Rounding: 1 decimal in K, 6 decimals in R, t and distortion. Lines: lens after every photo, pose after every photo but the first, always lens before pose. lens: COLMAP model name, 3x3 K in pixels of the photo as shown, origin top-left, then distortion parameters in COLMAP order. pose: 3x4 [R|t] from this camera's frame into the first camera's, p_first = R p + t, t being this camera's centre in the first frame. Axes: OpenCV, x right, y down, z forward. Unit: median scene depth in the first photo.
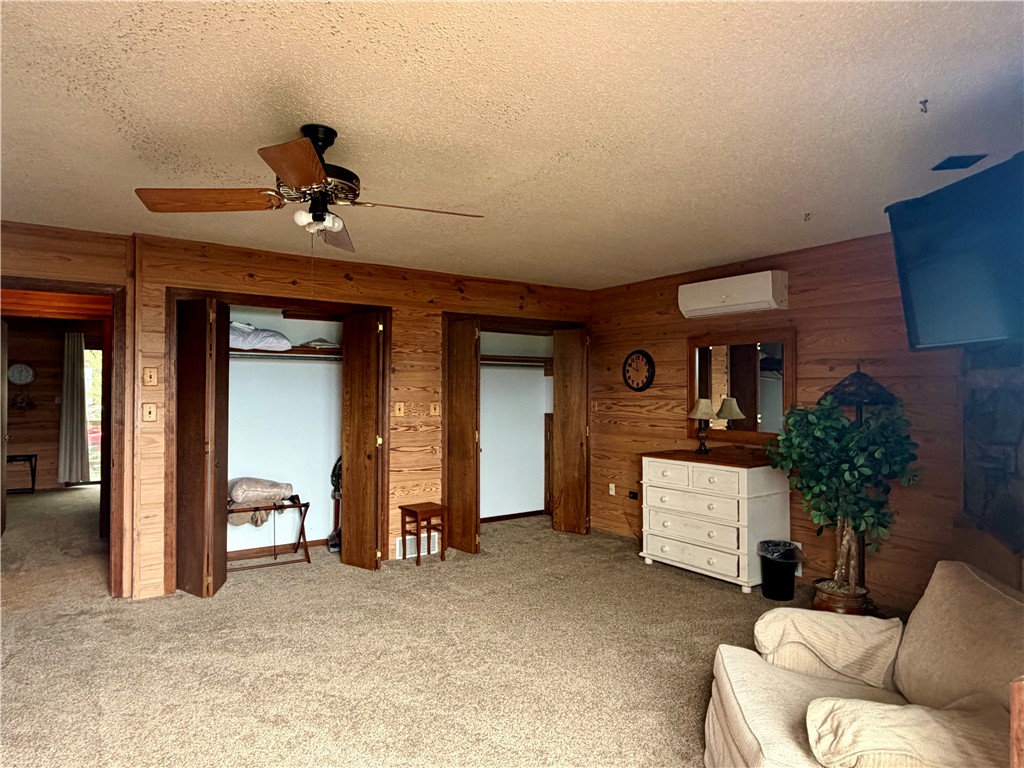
lens RADIAL K [[631.6, 0, 512.0], [0, 631.6, 384.0], [0, 0, 1]] dist [0.000323, 0.002413]
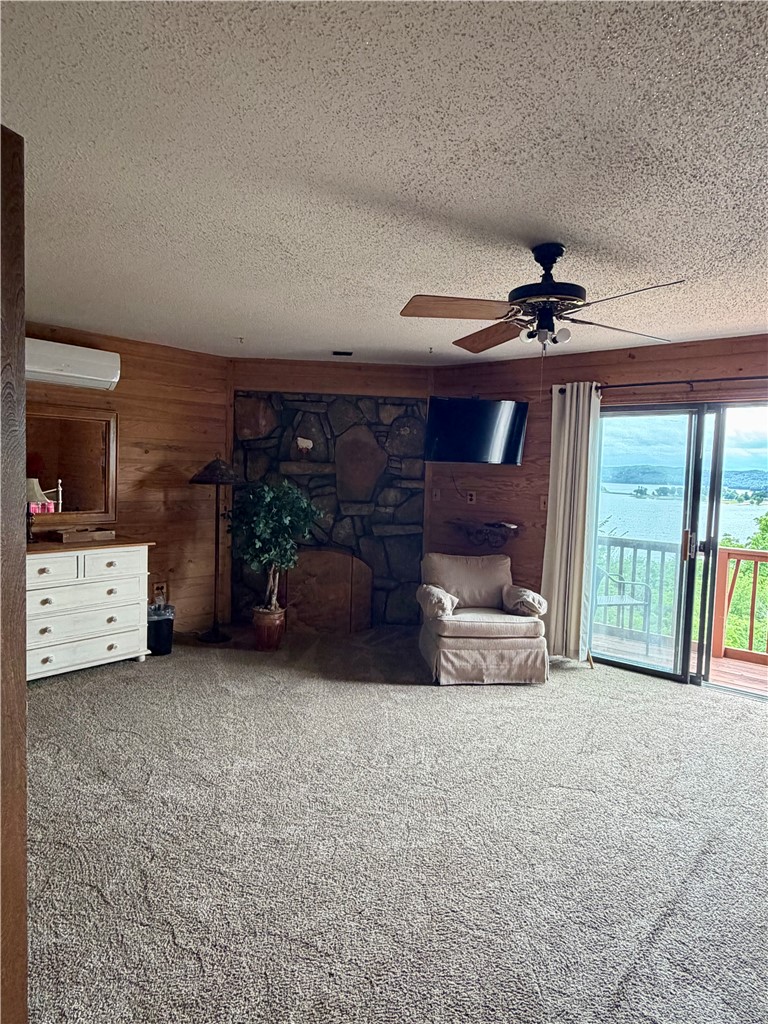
lens RADIAL K [[631.6, 0, 383.4], [0, 631.6, 520.6], [0, 0, 1]] dist [0.000323, 0.002413]
pose [[-0.276052, -0.096239, 0.956312, -0.731393], [-0.043318, 0.995209, 0.087649, -0.019240], [-0.960166, -0.017230, -0.278899, 0.895173]]
